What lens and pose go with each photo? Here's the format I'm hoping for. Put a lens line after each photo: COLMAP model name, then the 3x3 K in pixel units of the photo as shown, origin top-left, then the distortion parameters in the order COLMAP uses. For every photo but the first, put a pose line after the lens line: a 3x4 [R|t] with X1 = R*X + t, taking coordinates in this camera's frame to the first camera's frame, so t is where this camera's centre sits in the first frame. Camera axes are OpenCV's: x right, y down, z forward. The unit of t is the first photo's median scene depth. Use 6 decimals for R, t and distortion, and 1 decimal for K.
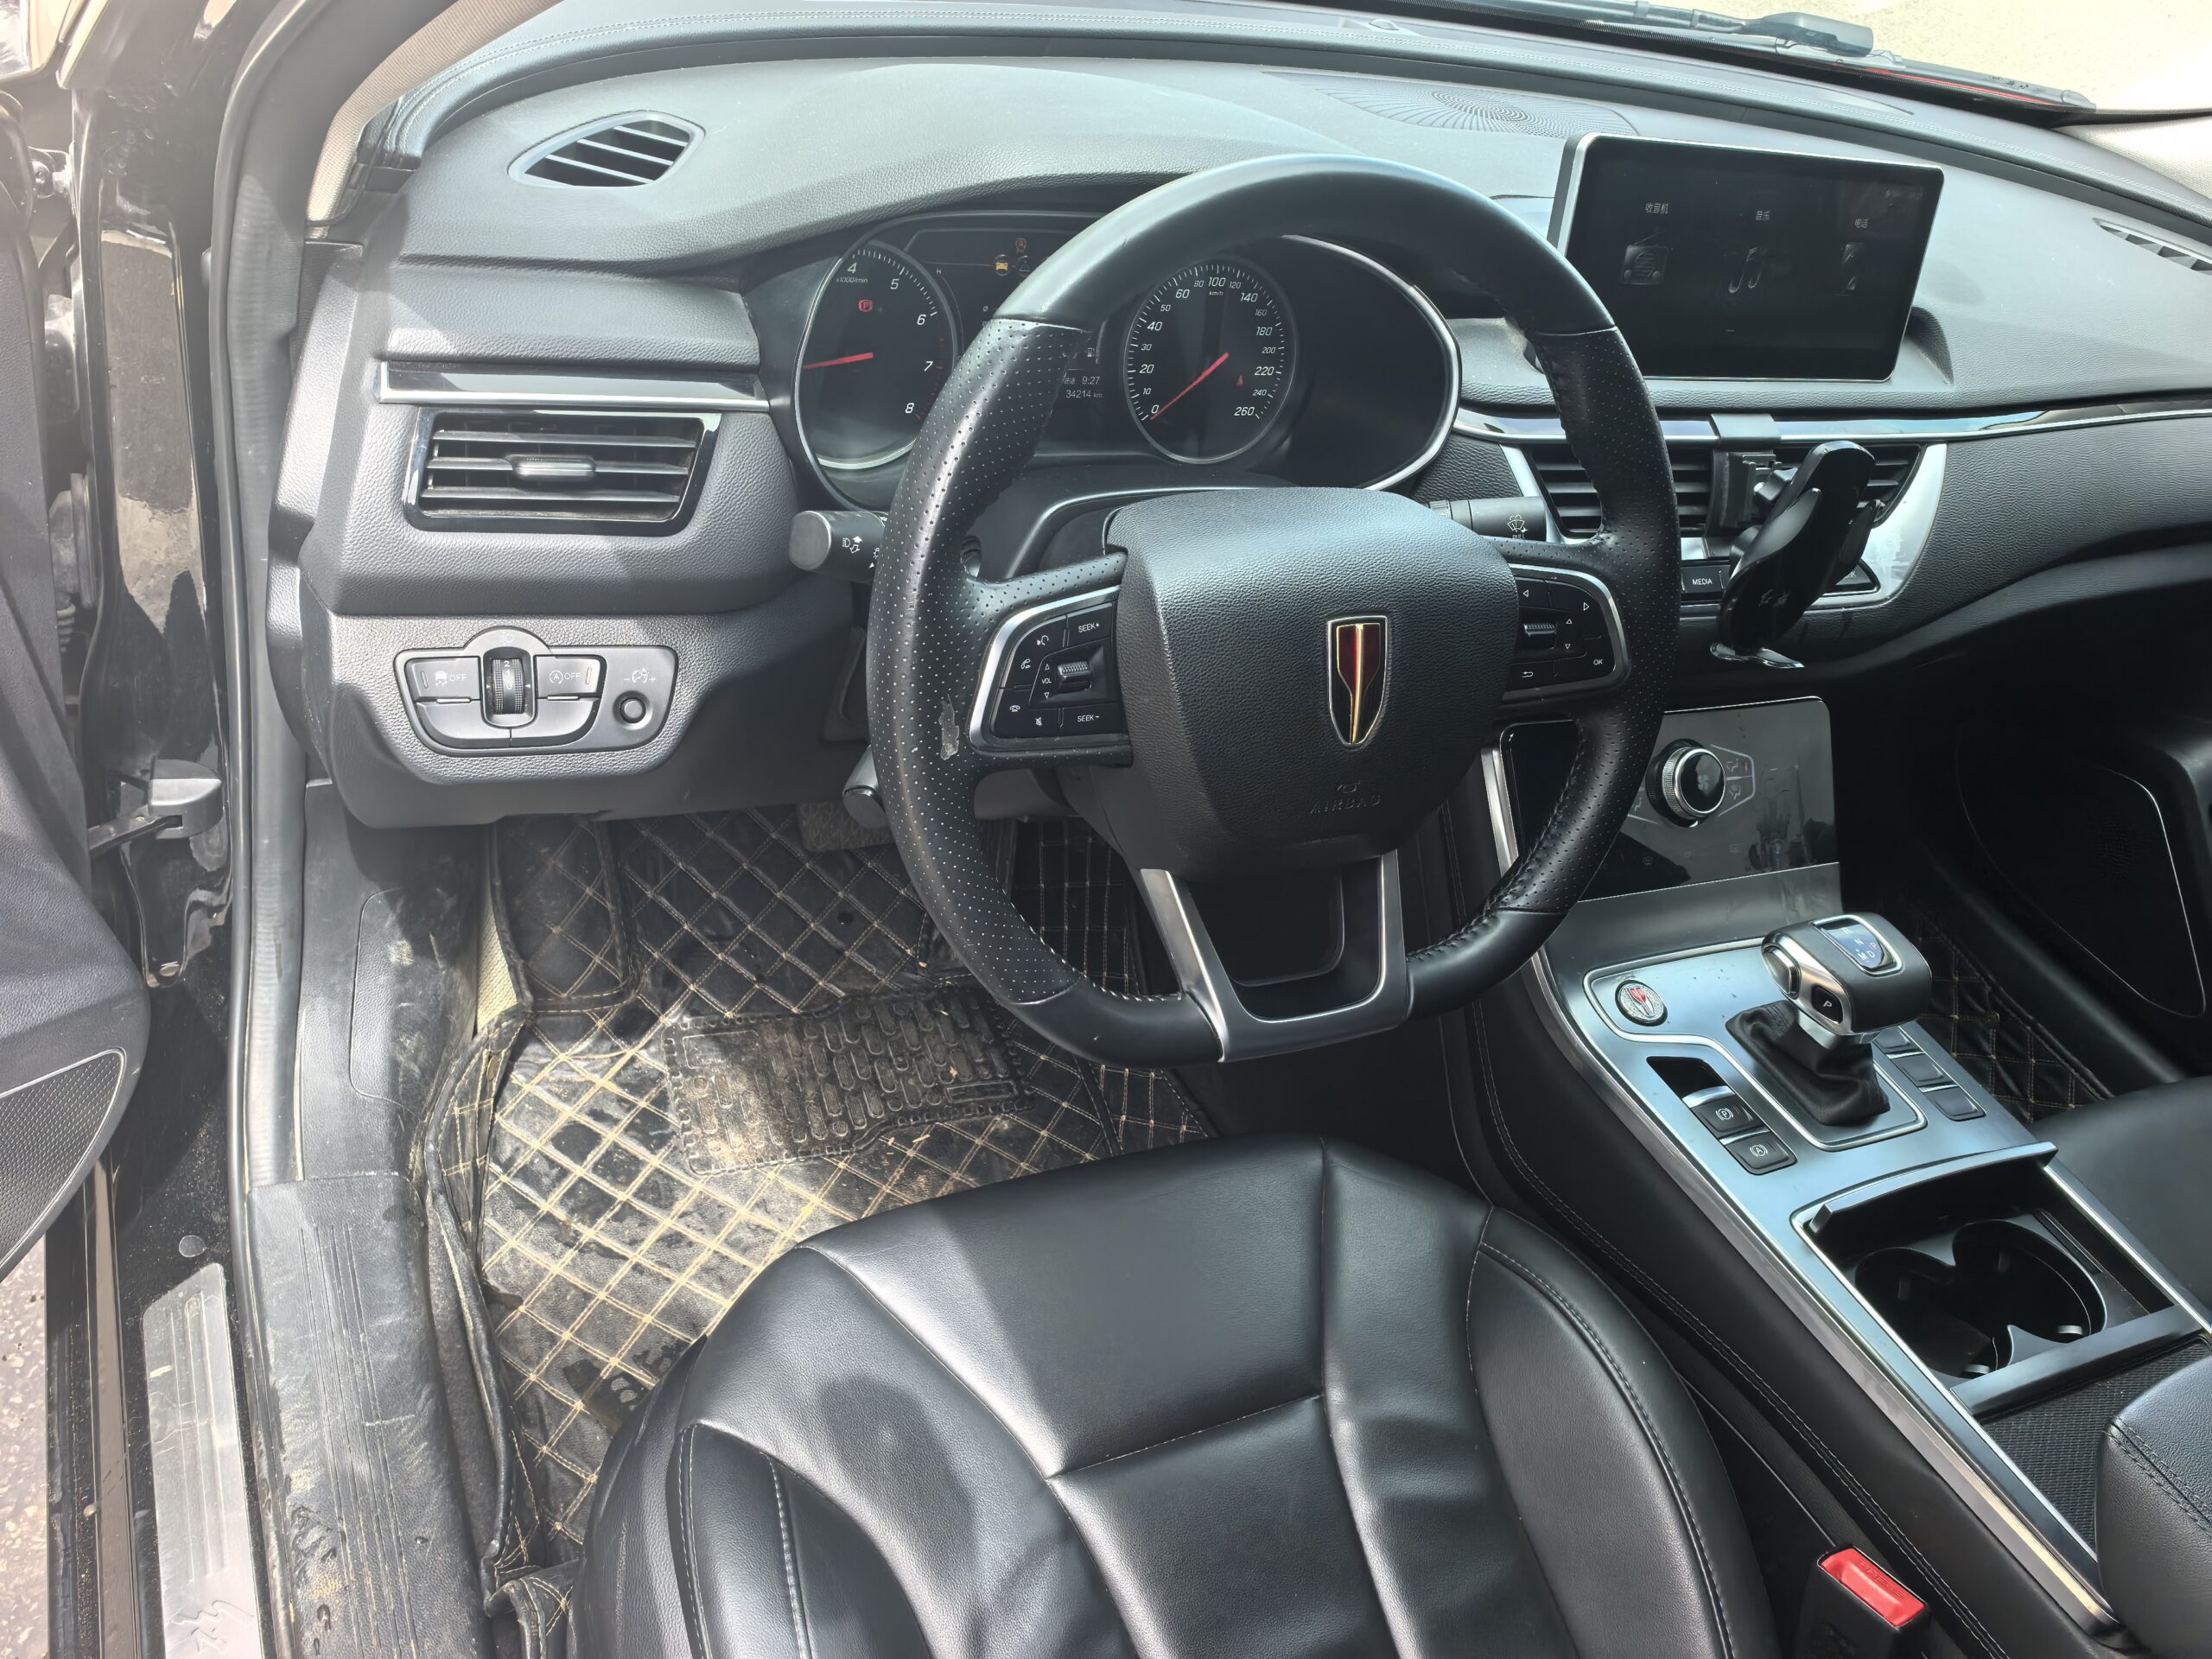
lens RADIAL K [[1776.5, 0, 1103.3], [0, 1776.5, 757.0], [0, 0, 1]] dist [0.110163, -0.220657]
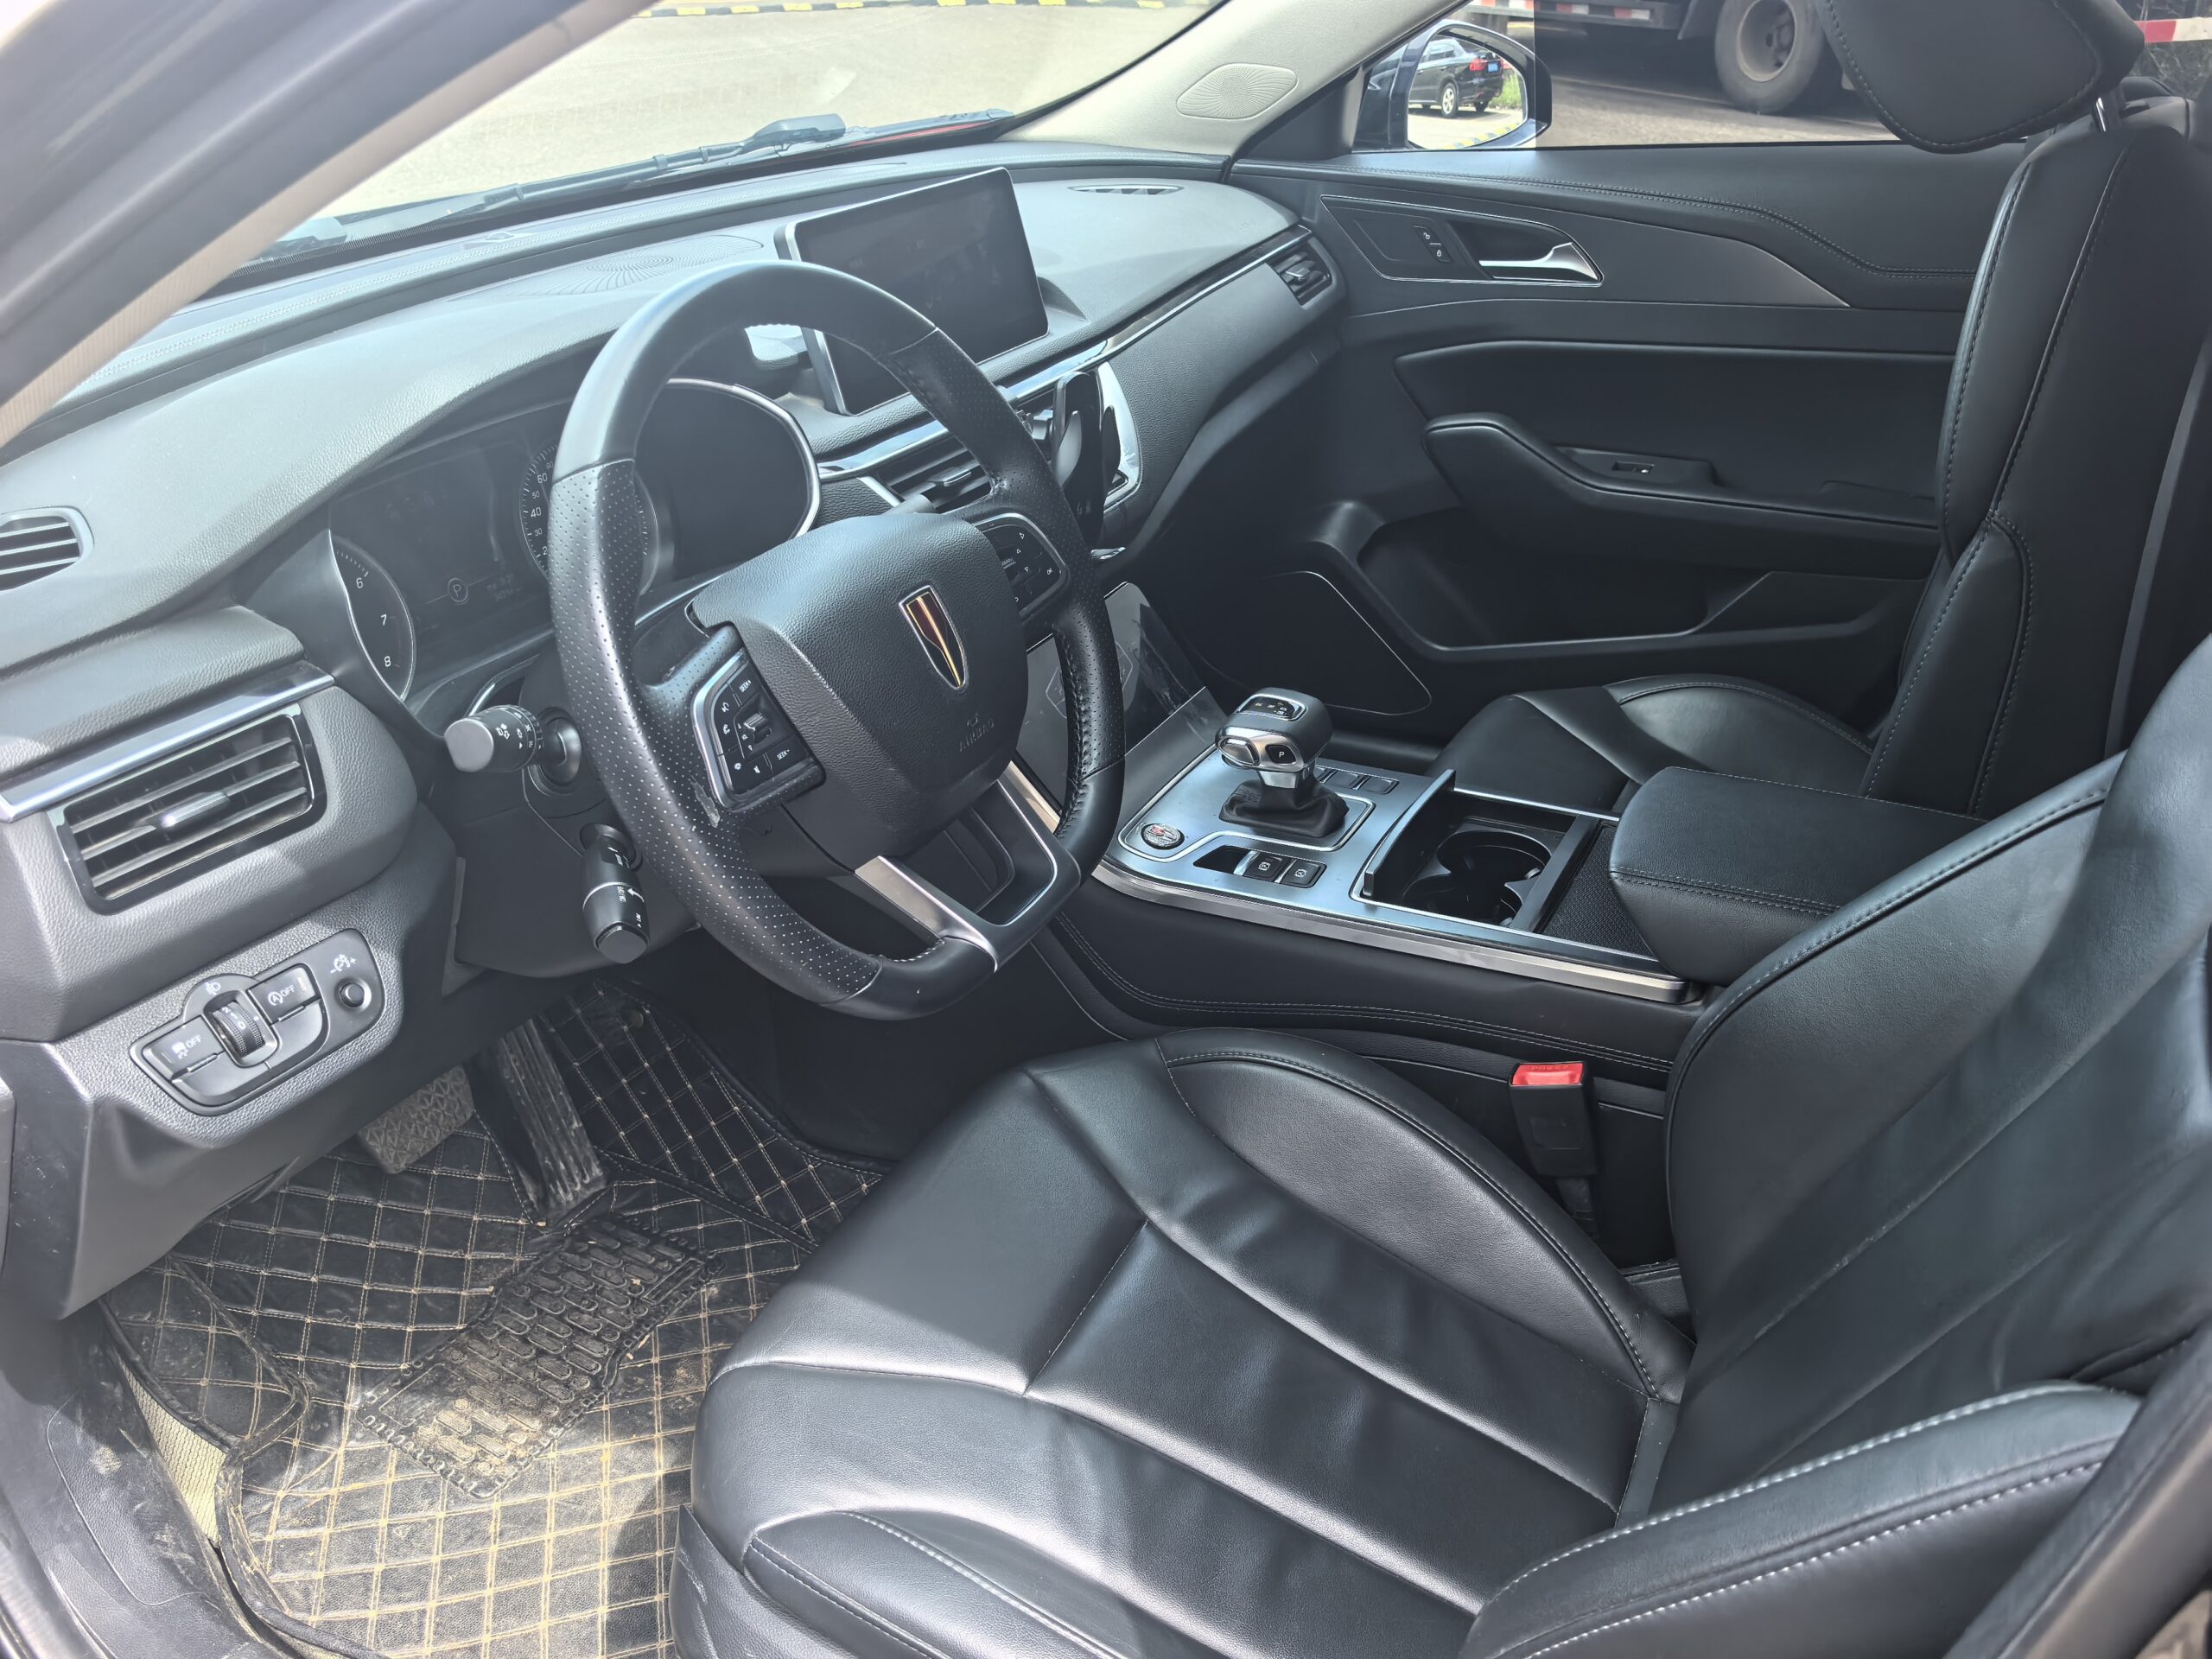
lens RADIAL K [[1821.7, 0, 1106.0], [0, 1821.7, 829.5], [0, 0, 1]] dist [0.042146, -0.056260]
pose [[0.762692, -0.478902, 0.434688, -0.296847], [0.509098, 0.859064, 0.053193, 0.049605], [-0.398899, 0.180729, 0.899009, -0.130685]]
